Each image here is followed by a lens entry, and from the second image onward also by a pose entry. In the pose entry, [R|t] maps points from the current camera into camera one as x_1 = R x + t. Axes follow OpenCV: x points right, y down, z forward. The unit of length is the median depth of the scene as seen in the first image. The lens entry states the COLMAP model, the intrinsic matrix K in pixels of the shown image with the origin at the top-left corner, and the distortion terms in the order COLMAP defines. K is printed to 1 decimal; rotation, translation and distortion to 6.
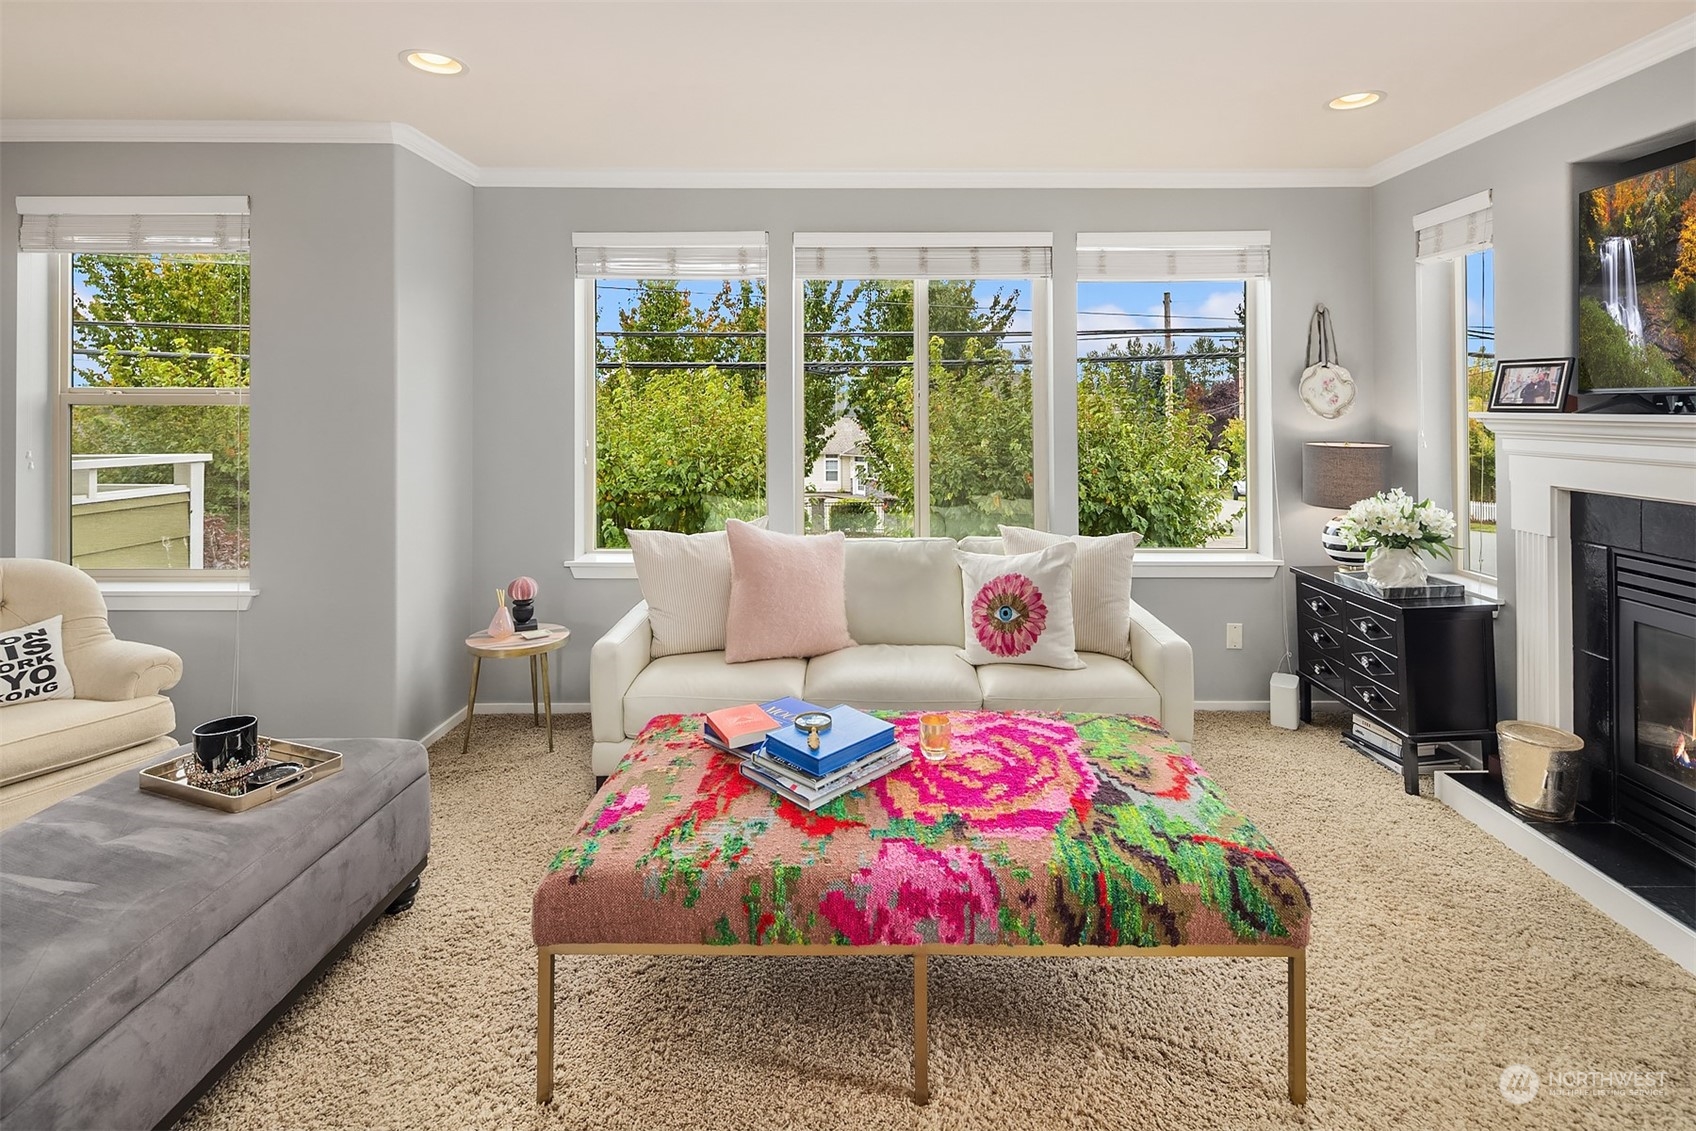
lens RADIAL K [[837.5, 0, 871.5], [0, 837.5, 392.2], [0, 0, 1]] dist [0.002397, -0.000047]
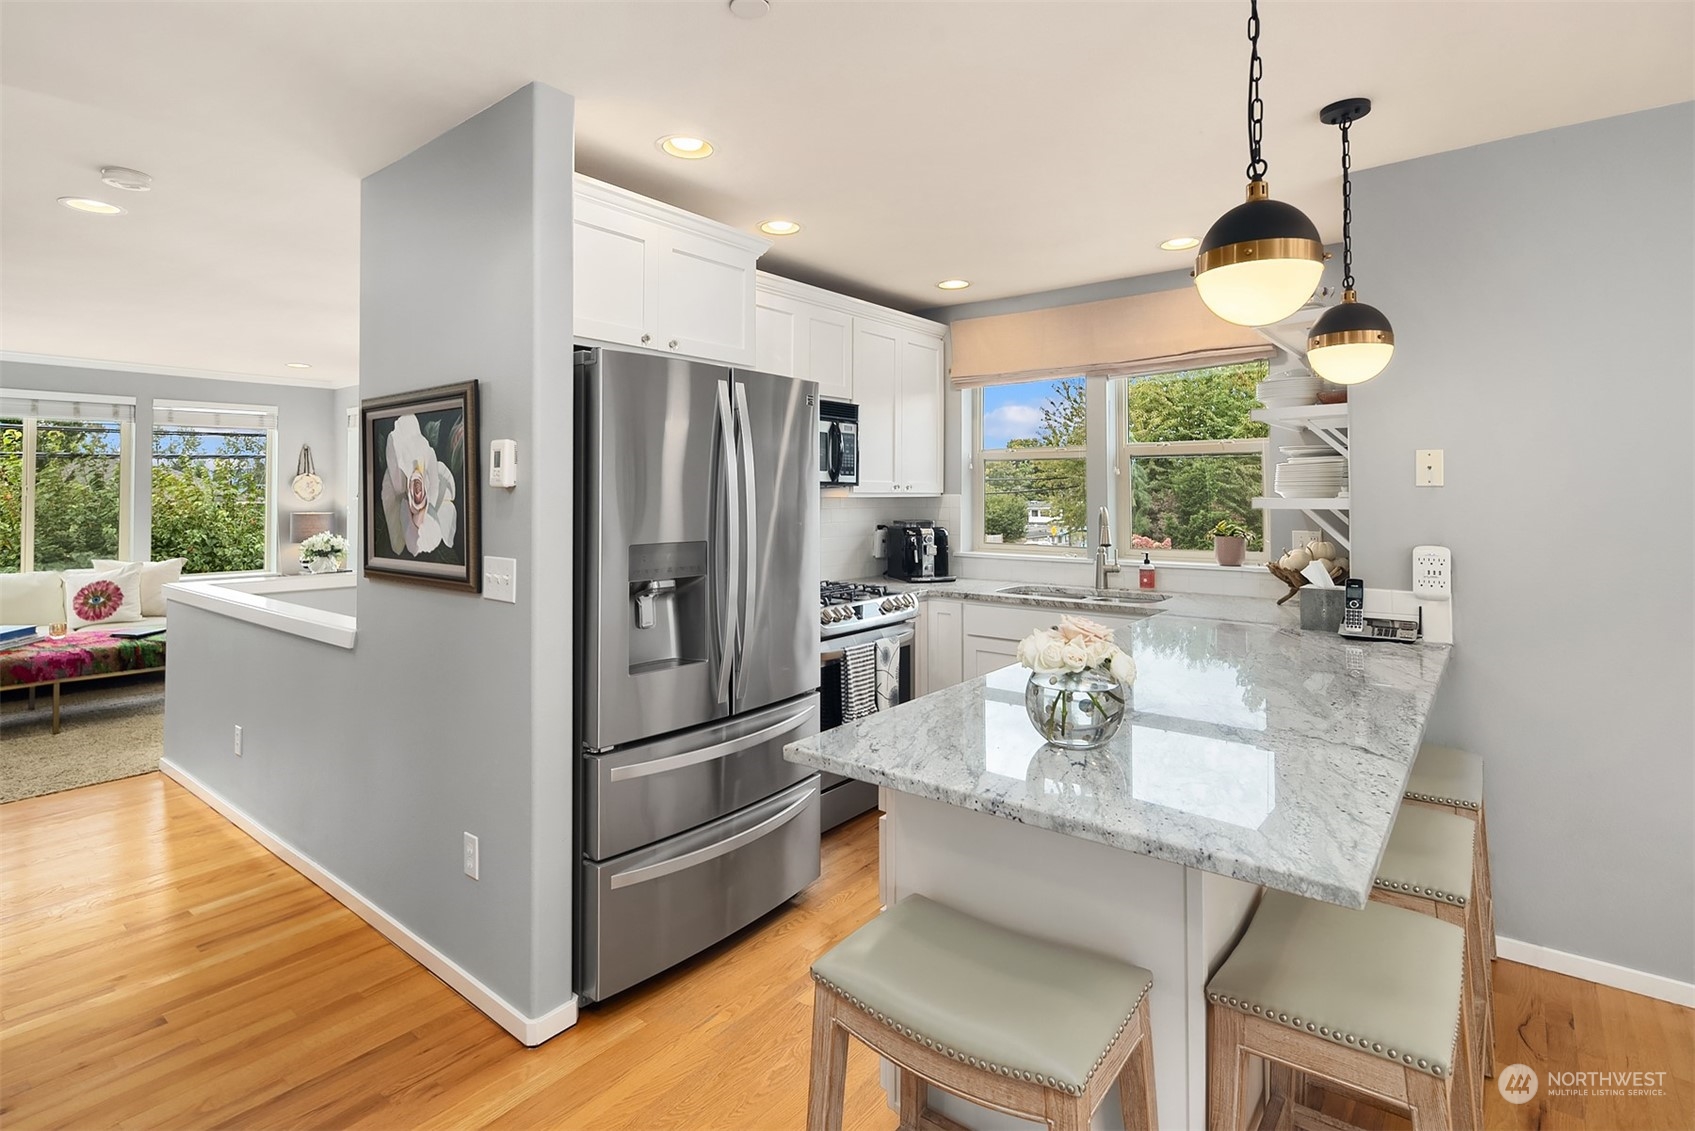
lens RADIAL K [[832.4, 0, 841.0], [0, 832.4, 473.4], [0, 0, 1]] dist [0.000495, -0.000706]
pose [[0.628628, 0.017428, 0.777511, -0.274750], [-0.009997, 0.999847, -0.014329, -0.025389], [-0.777642, 0.001234, 0.628706, -1.645860]]
